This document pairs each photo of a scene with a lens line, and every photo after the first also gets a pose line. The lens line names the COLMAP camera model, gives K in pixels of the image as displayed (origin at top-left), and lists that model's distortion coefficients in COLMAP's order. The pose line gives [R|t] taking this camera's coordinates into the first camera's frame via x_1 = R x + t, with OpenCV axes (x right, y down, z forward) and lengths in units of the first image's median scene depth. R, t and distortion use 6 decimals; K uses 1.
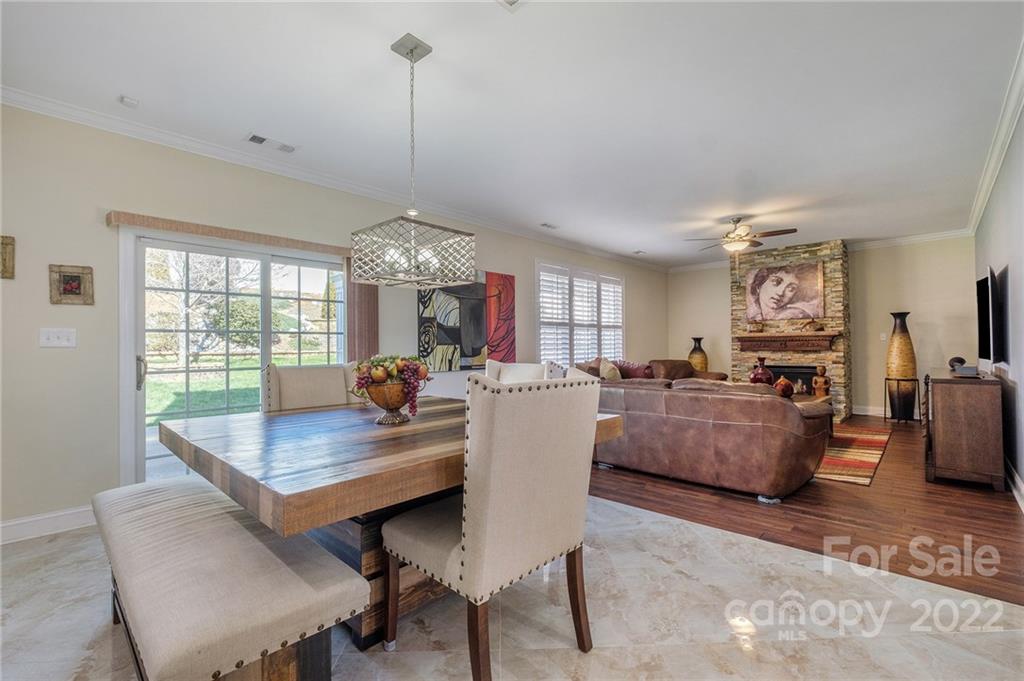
lens RADIAL K [[452.8, 0, 512.0], [0, 452.8, 340.5], [0, 0, 1]] dist [-0.000719, 0.000022]
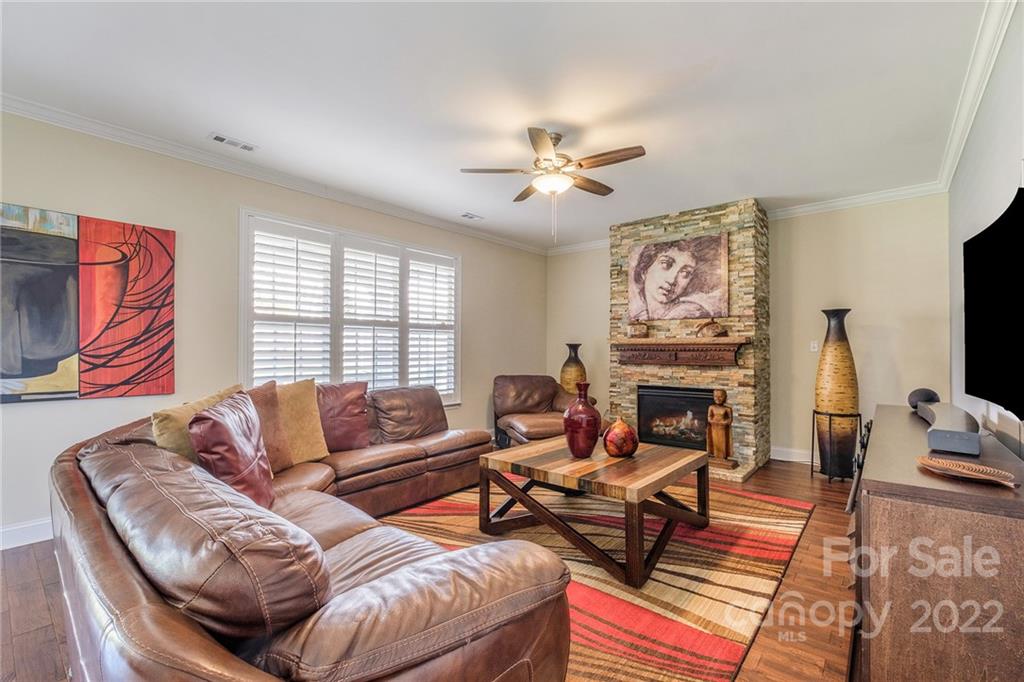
lens RADIAL K [[444.7, 0, 514.9], [0, 444.7, 346.1], [0, 0, 1]] dist [-0.002278, -0.000224]
pose [[0.998807, 0.012298, 0.047266, 0.344241], [-0.012611, 0.999900, 0.006328, -0.007436], [-0.047184, -0.006917, 0.998862, 0.360670]]
